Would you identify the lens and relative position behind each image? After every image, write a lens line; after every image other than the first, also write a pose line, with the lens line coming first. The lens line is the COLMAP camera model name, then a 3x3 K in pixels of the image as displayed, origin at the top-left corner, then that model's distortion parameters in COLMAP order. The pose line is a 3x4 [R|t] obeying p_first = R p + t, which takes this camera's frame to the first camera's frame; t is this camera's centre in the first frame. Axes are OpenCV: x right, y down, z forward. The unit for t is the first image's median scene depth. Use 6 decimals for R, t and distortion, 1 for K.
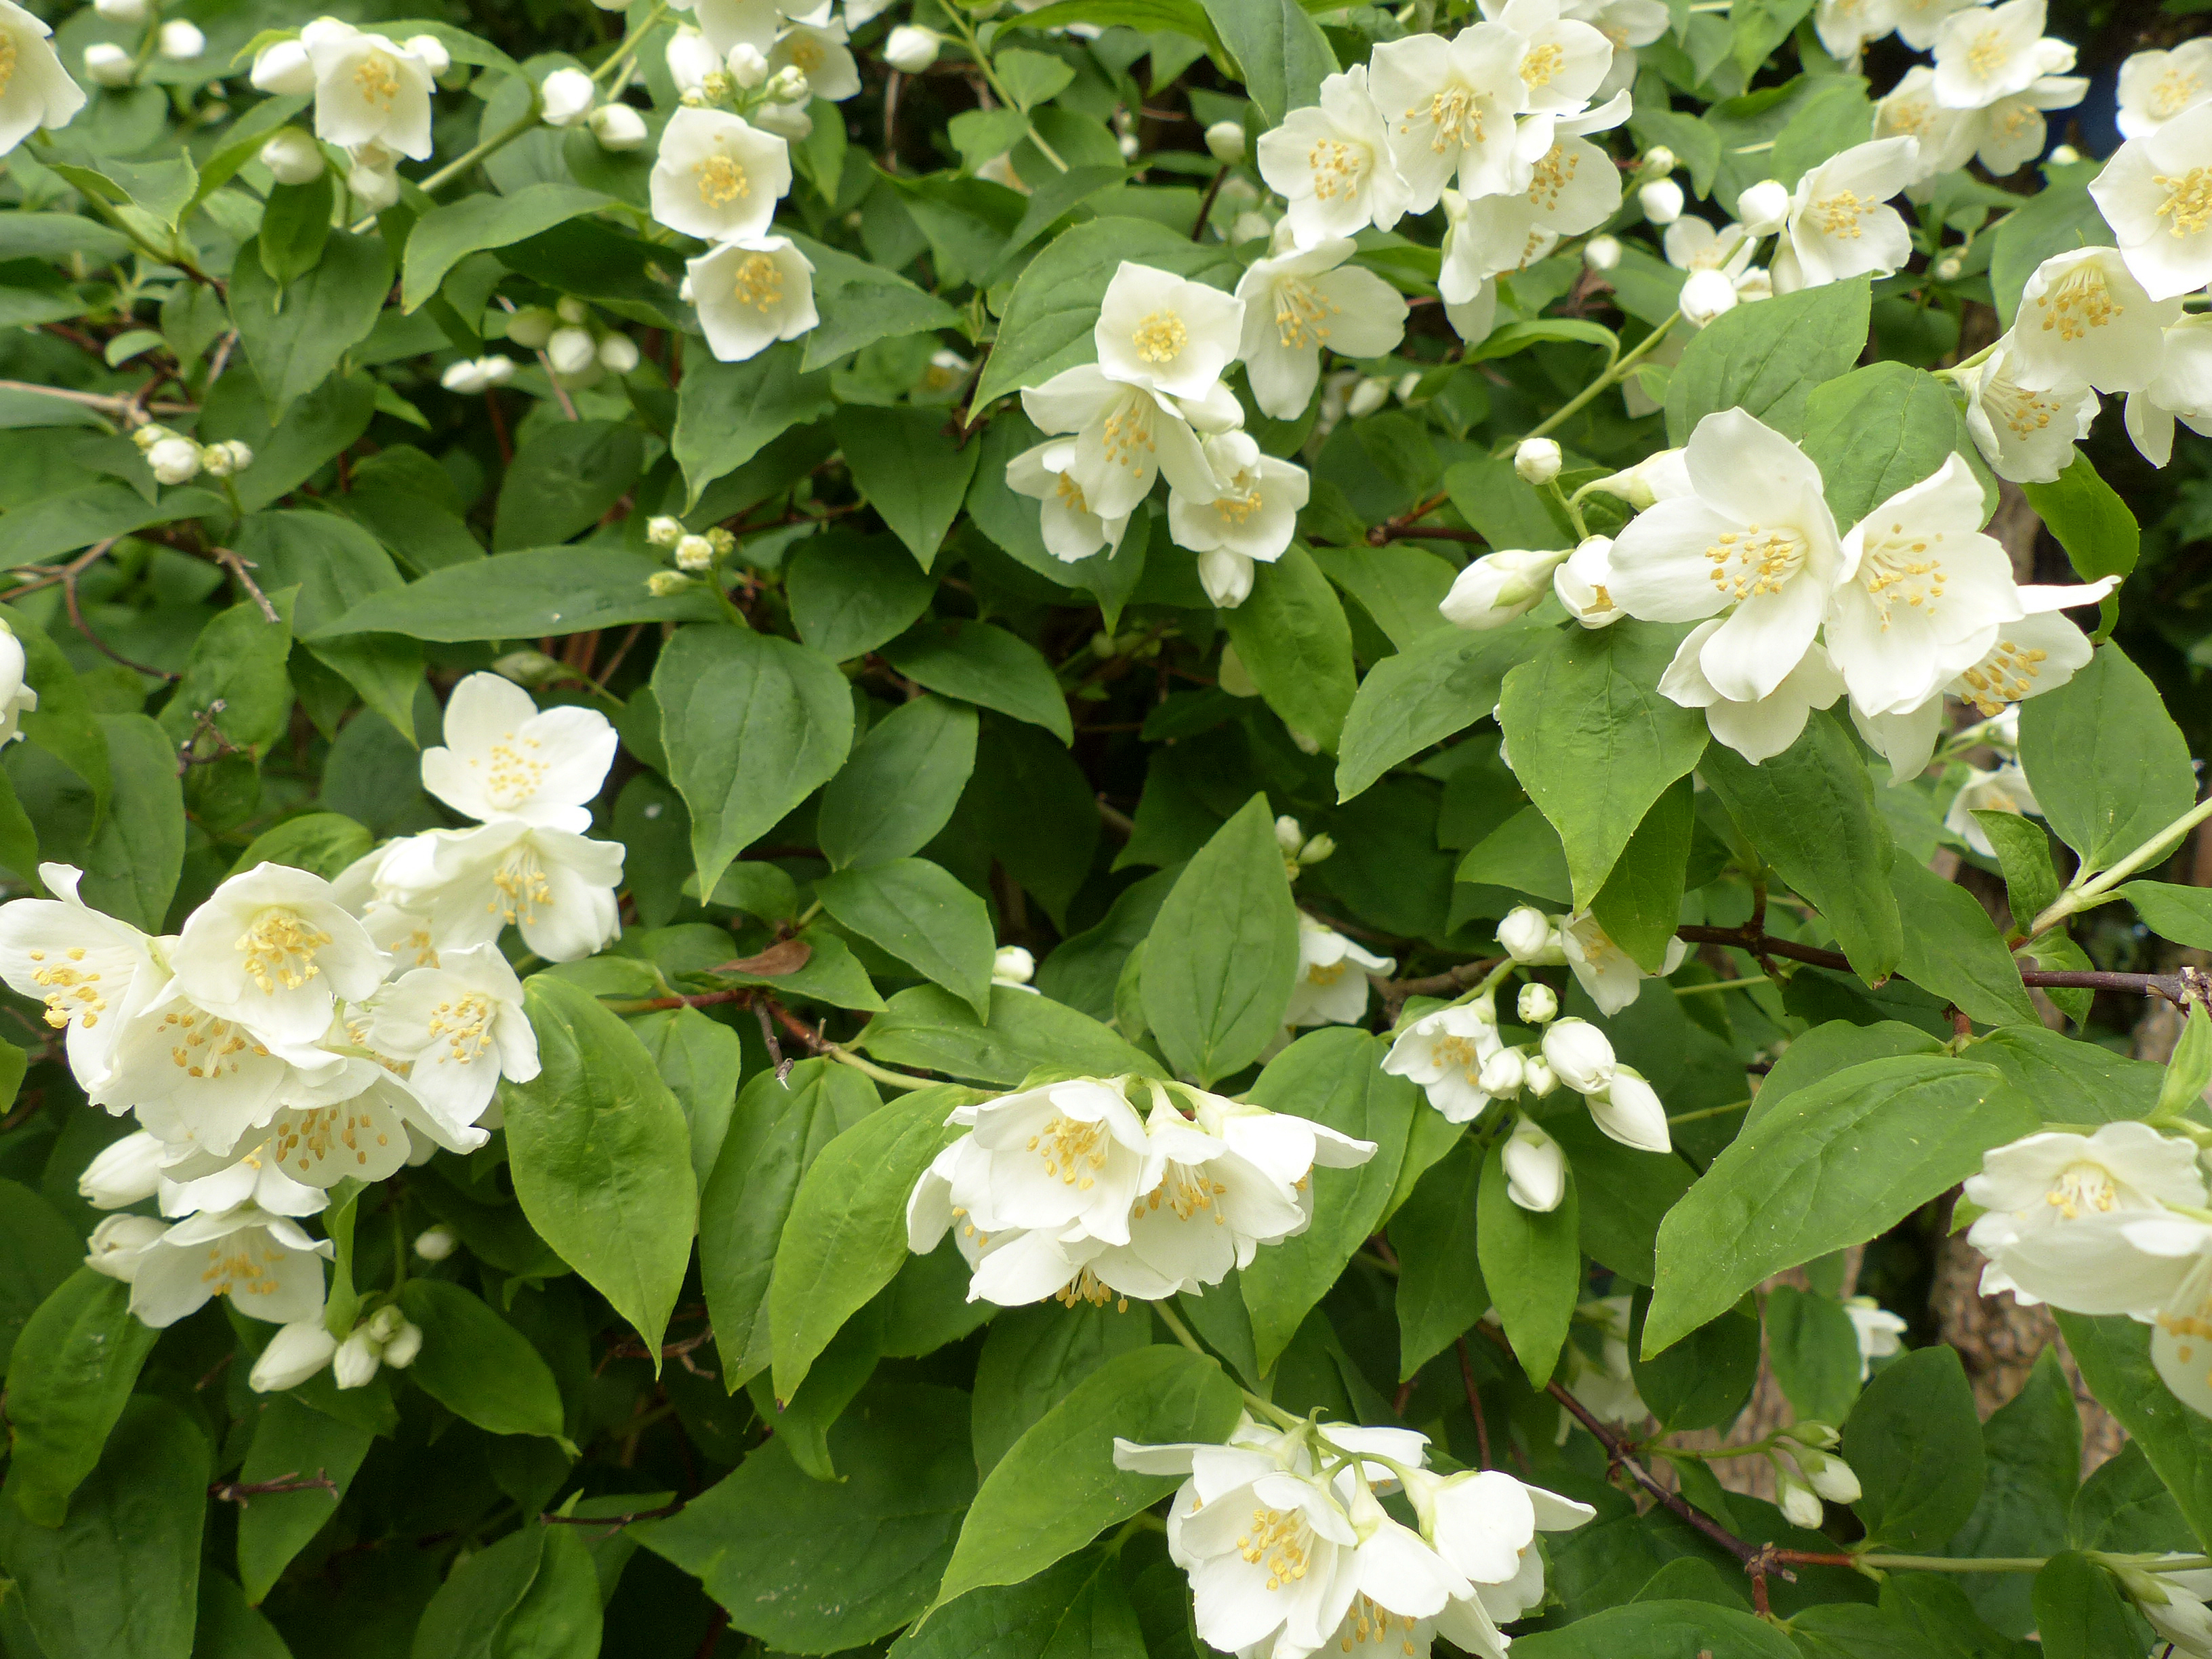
lens RADIAL K [[1649.5, 0, 1106.0], [0, 1649.5, 829.5], [0, 0, 1]] dist [-0.007748, -0.044305]
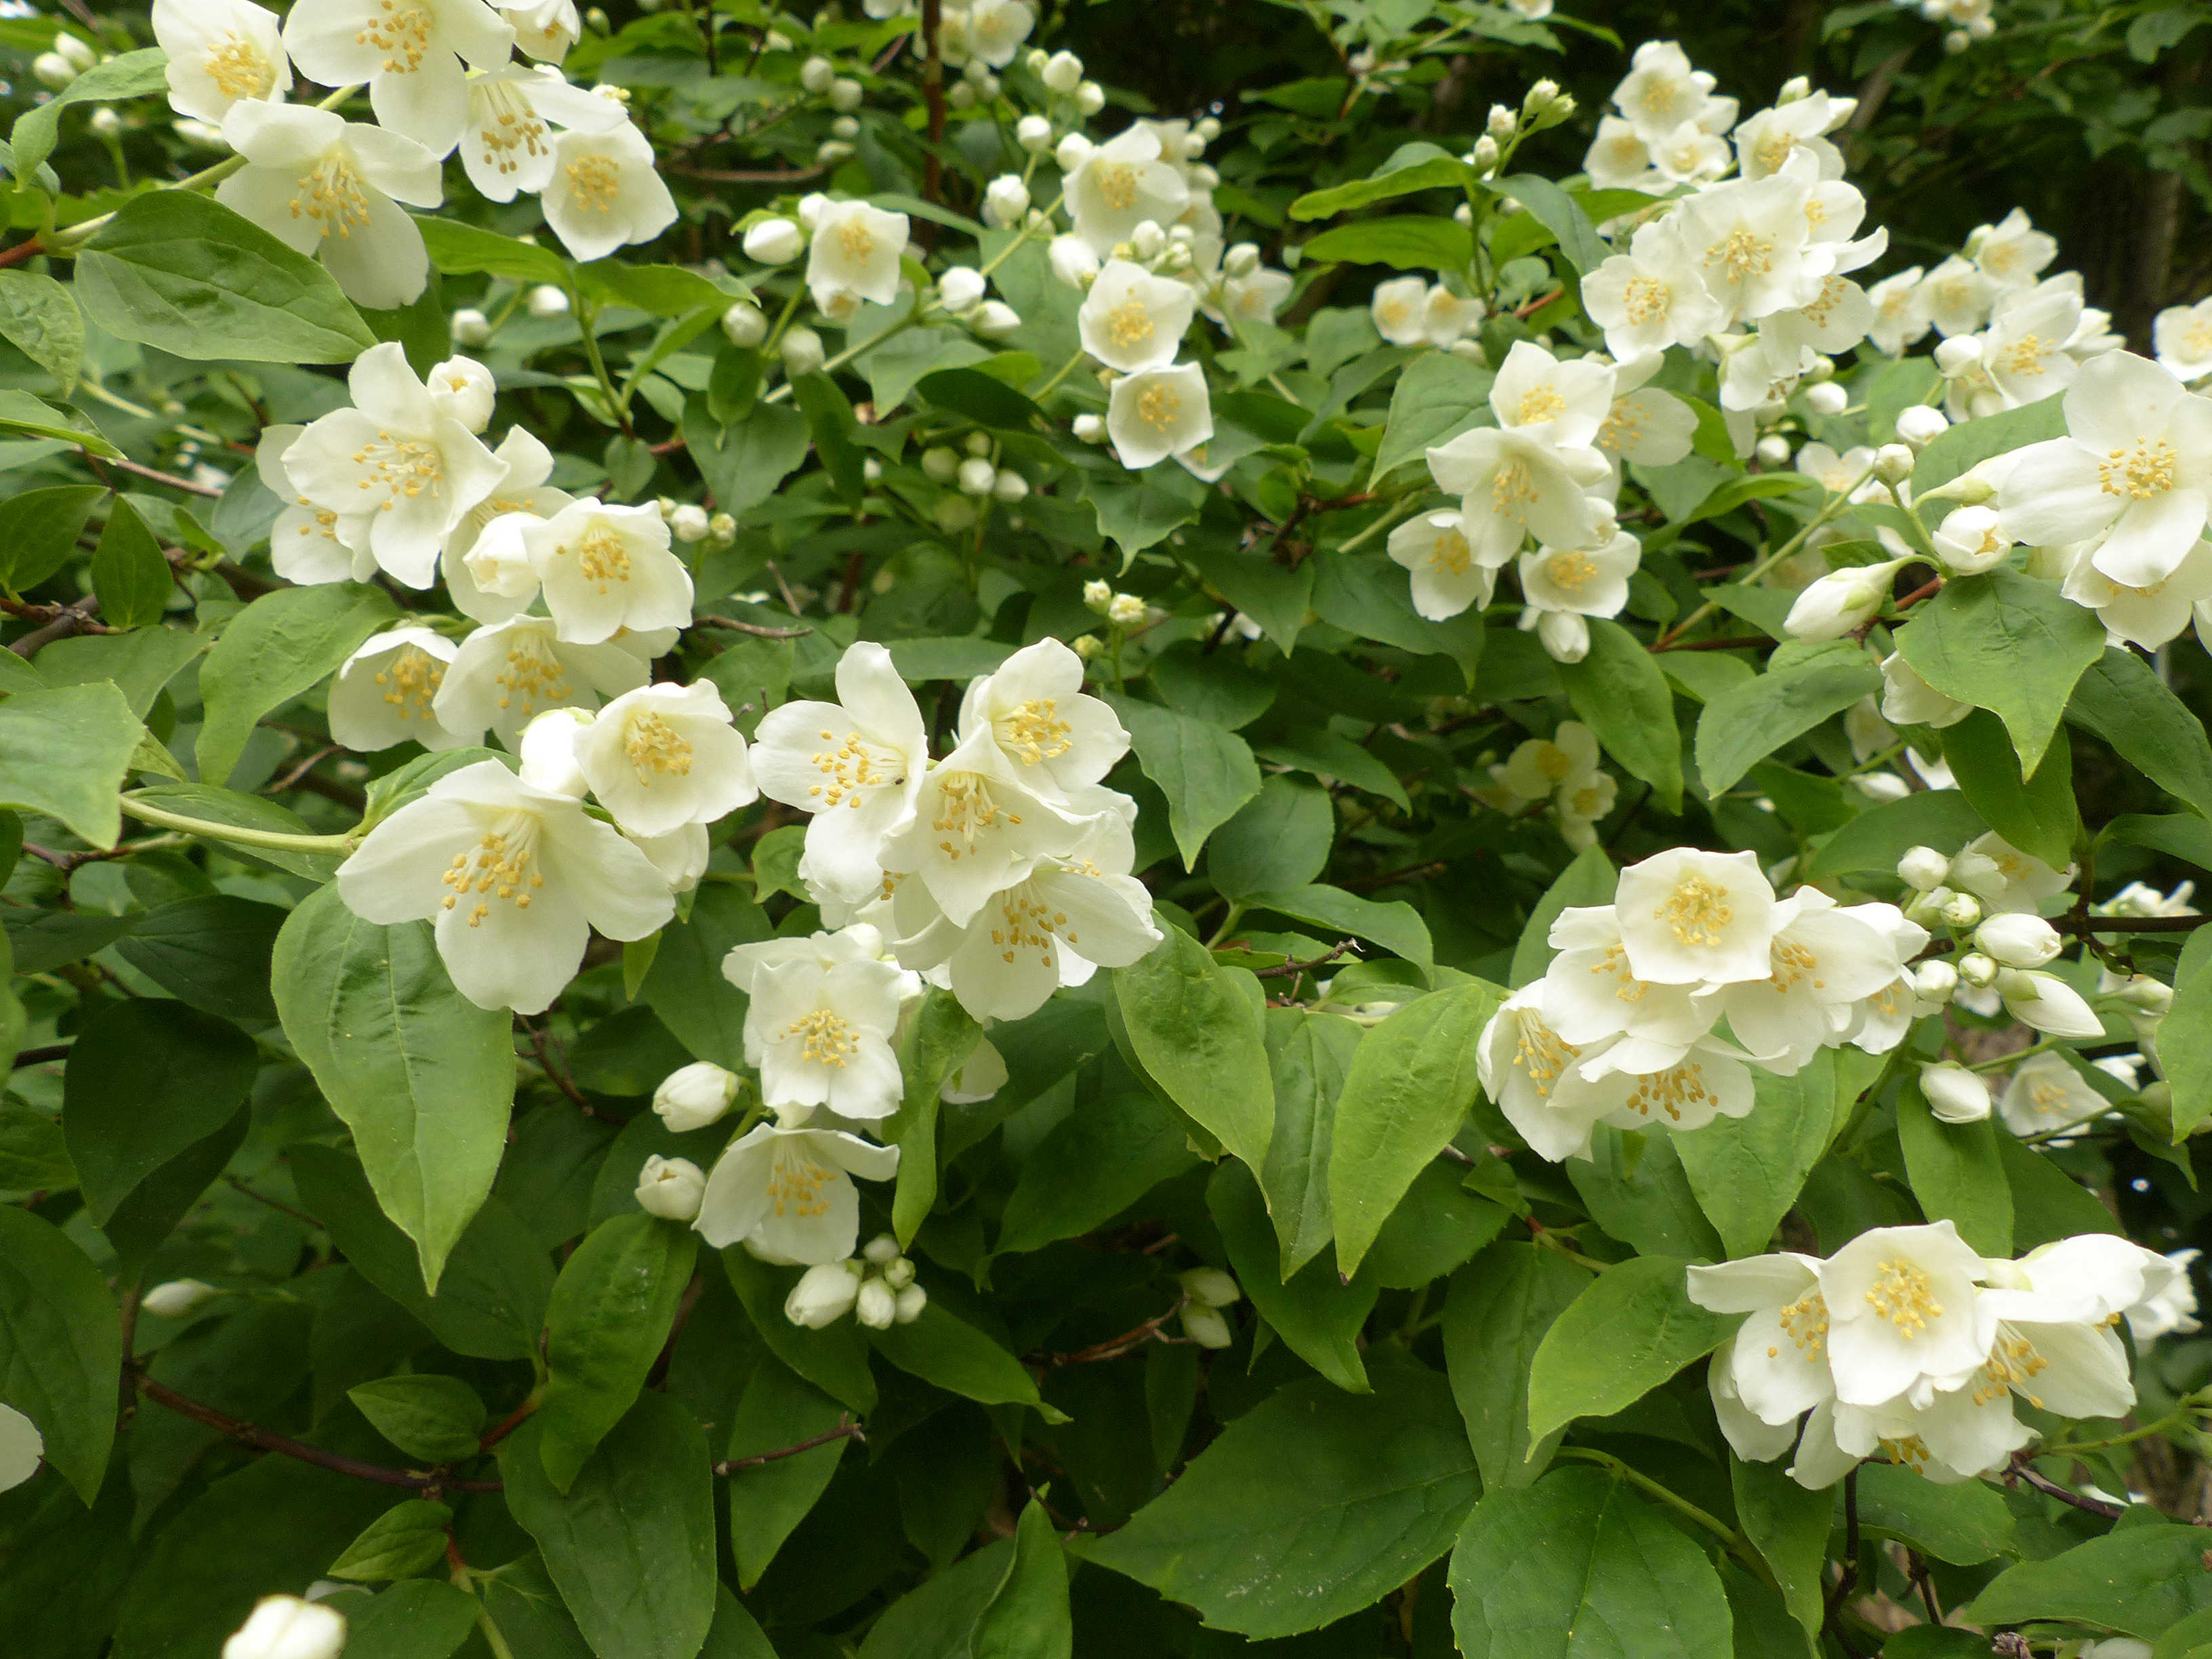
lens RADIAL K [[1649.5, 0, 1106.0], [0, 1649.5, 829.5], [0, 0, 1]] dist [-0.007748, -0.044305]
pose [[0.998995, -0.023260, 0.038324, -0.326805], [0.032374, 0.965649, -0.257827, 0.289555], [-0.031011, 0.258809, 0.965431, -0.072134]]
